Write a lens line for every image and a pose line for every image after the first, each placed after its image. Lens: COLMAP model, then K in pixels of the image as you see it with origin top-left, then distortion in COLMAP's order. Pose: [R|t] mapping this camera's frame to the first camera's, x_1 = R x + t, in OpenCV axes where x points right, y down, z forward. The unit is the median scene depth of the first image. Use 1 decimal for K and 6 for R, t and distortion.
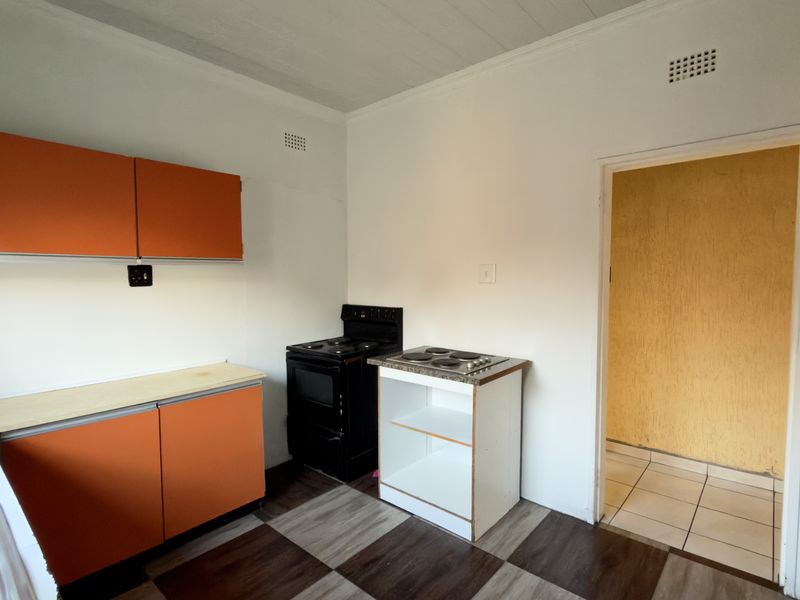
lens RADIAL K [[424.7, 0, 396.8], [0, 424.7, 301.1], [0, 0, 1]] dist [0.001459, 0.000178]
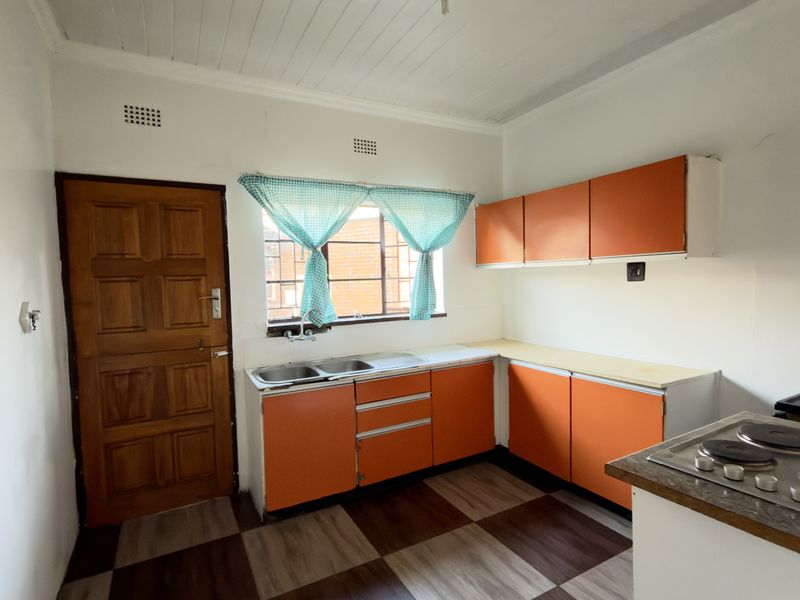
lens RADIAL K [[424.7, 0, 396.8], [0, 424.7, 301.1], [0, 0, 1]] dist [0.001459, 0.000178]
pose [[-0.342209, 0.060074, -0.937701, 0.709066], [-0.028662, 0.996822, 0.074322, -0.048849], [0.939187, 0.052310, -0.339400, 0.819109]]
